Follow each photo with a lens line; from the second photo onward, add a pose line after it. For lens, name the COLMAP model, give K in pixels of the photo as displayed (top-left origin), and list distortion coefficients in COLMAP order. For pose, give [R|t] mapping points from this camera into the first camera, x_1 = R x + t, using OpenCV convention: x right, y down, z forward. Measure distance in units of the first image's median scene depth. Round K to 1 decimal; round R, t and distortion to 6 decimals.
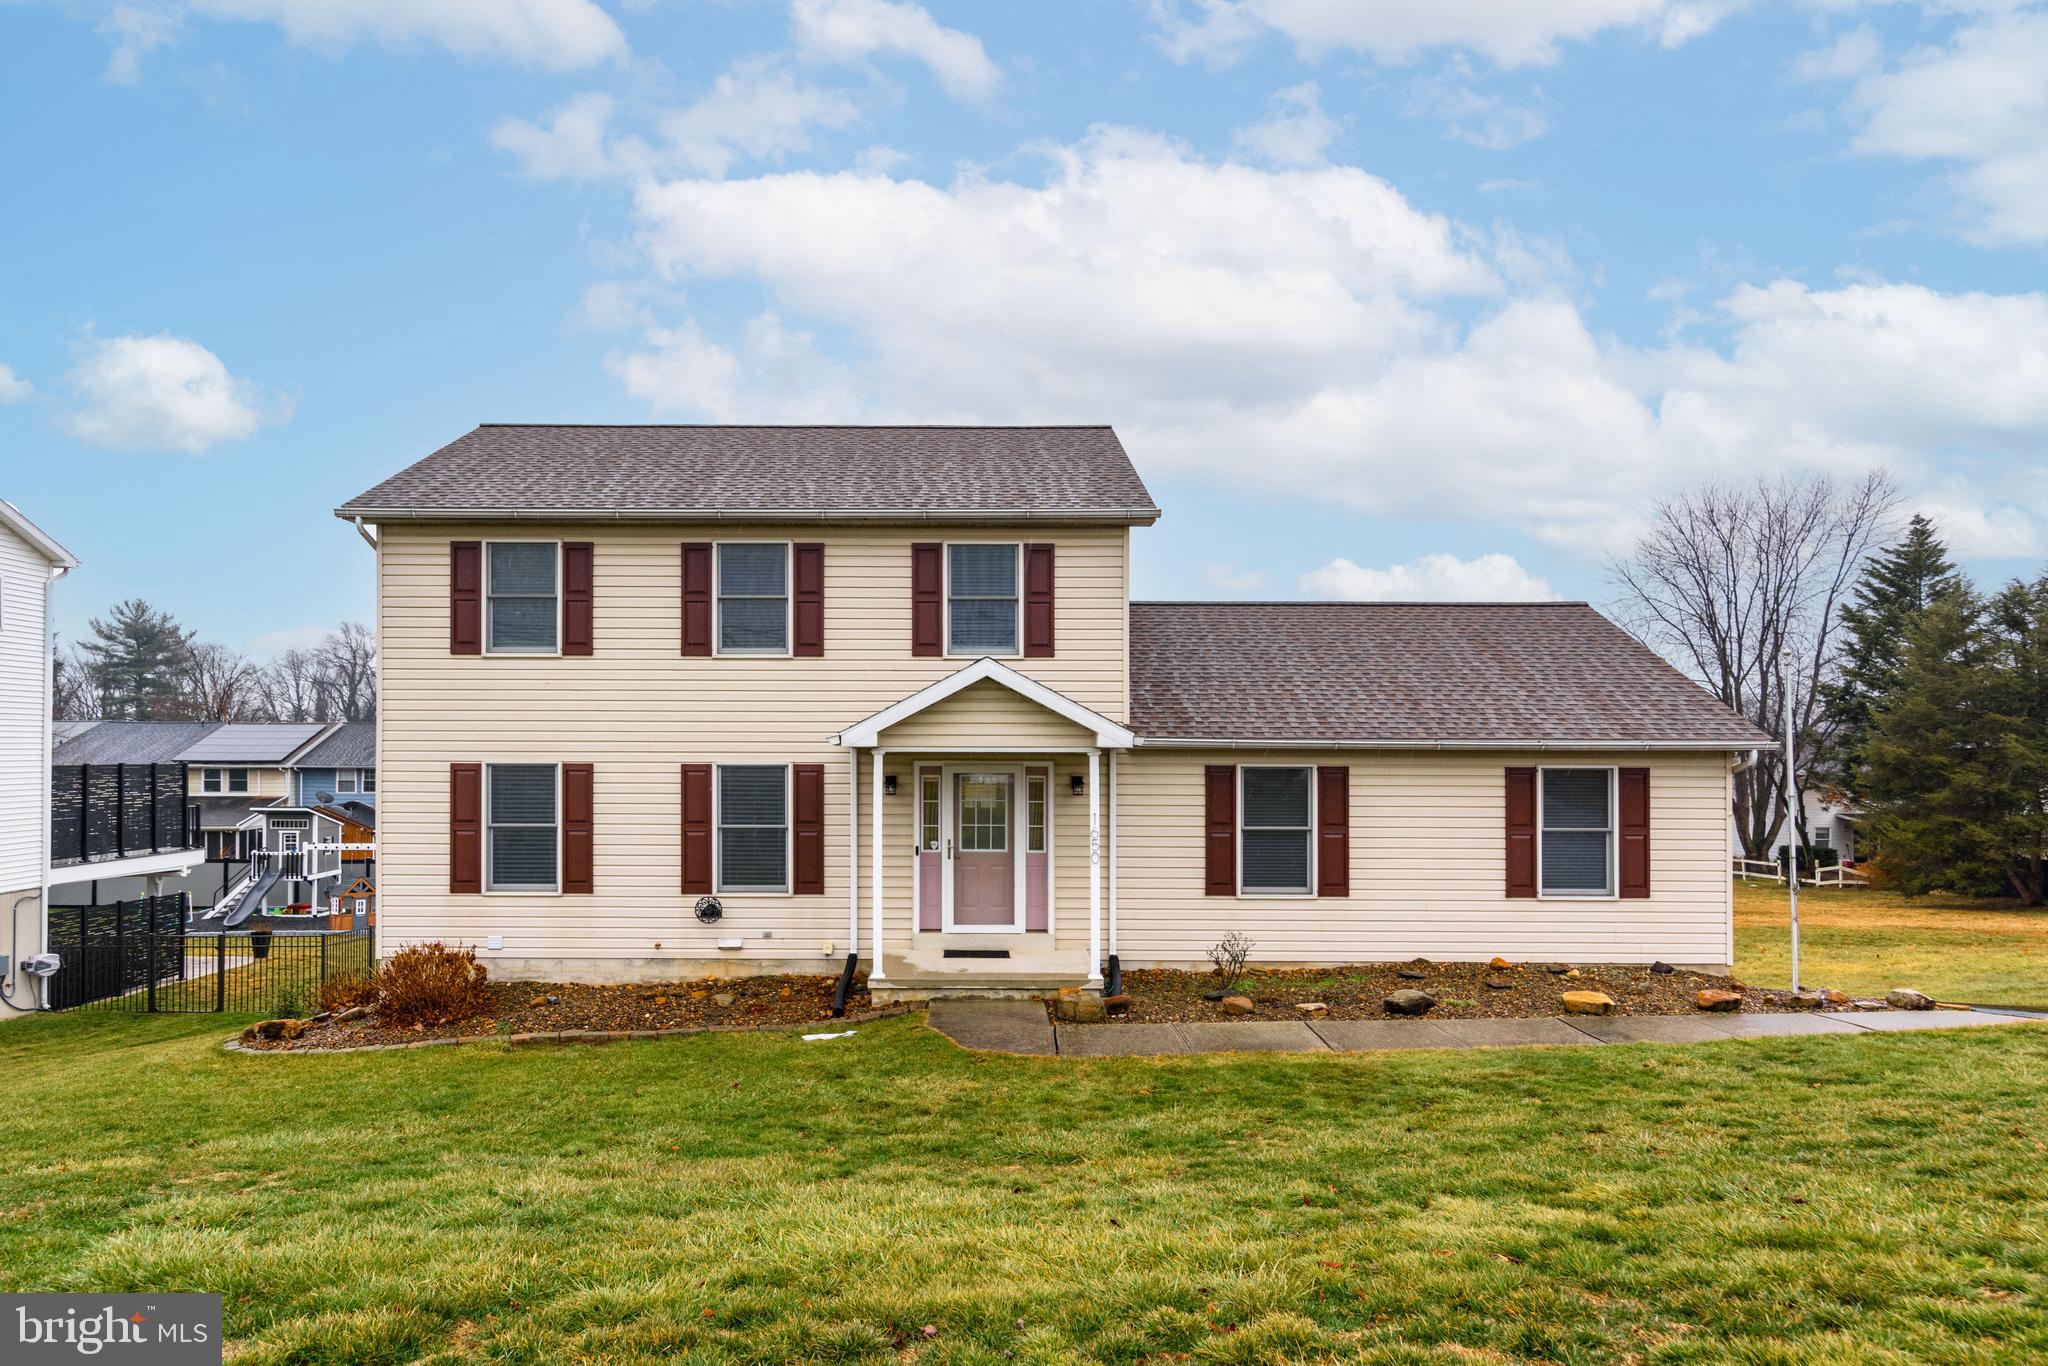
lens RADIAL K [[1188.7, 0, 1021.6], [0, 1188.7, 750.1], [0, 0, 1]] dist [0.009666, 0.000821]
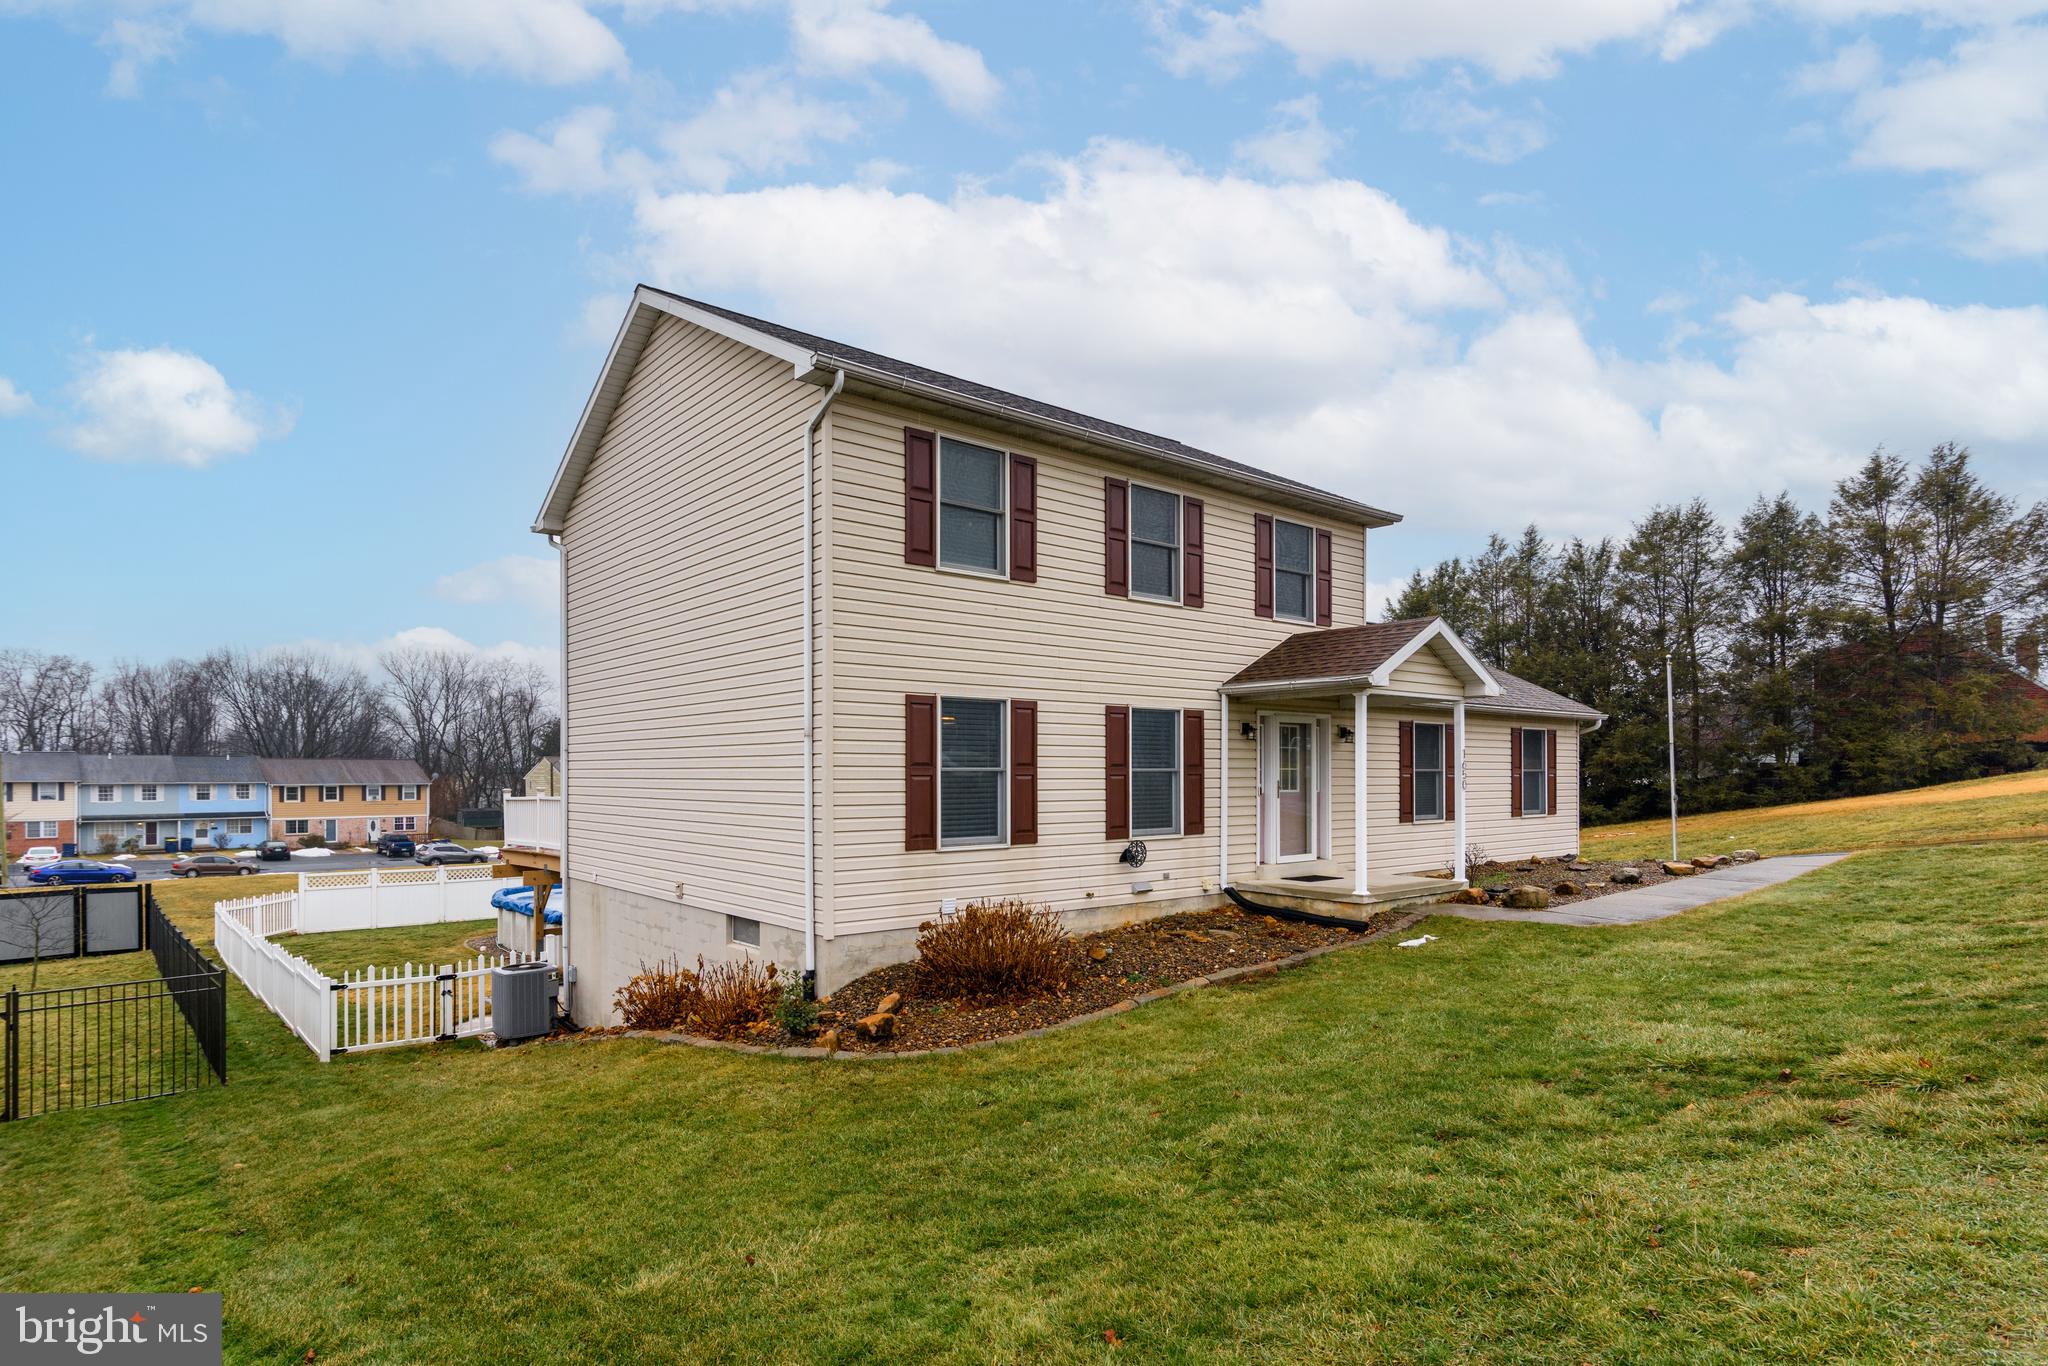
lens RADIAL K [[1073.4, 0, 1021.6], [0, 1073.4, 764.9], [0, 0, 1]] dist [-0.001561, 0.000063]
pose [[0.761003, -0.000219, 0.648749, -0.906184], [-0.008969, 0.999901, 0.010858, 0.051122], [-0.648687, -0.014081, 0.760925, 0.380642]]
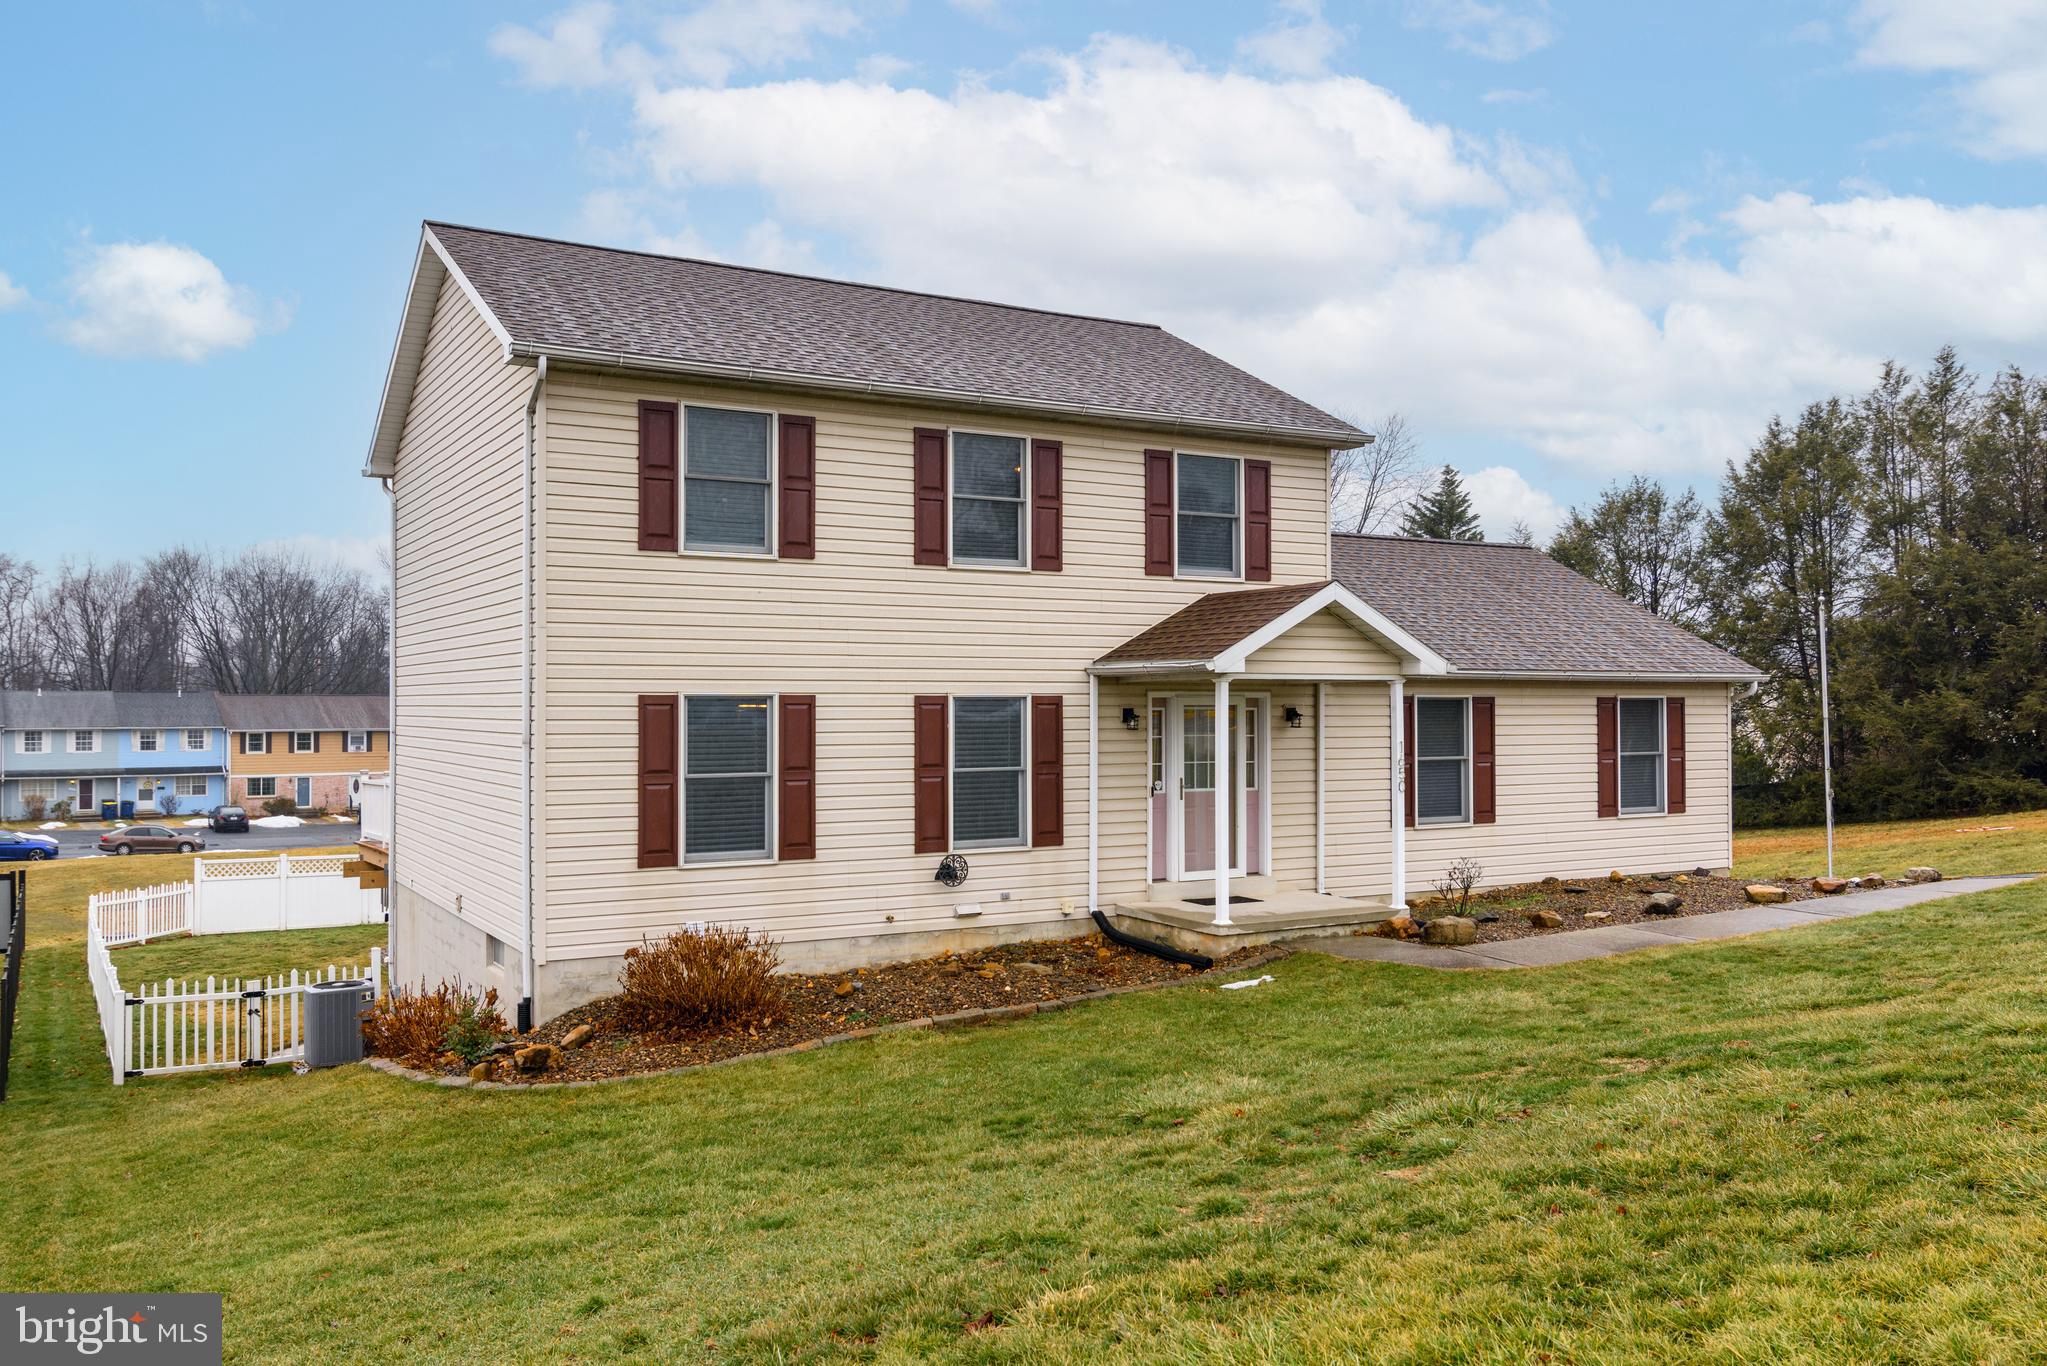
lens RADIAL K [[1615.4, 0, 1031.8], [0, 1615.4, 664.9], [0, 0, 1]] dist [-0.003297, -0.005495]
pose [[0.855323, 0.007815, 0.518036, -0.797715], [-0.005129, 0.999965, -0.006617, -0.002688], [-0.518070, 0.003003, 0.855333, 0.001629]]
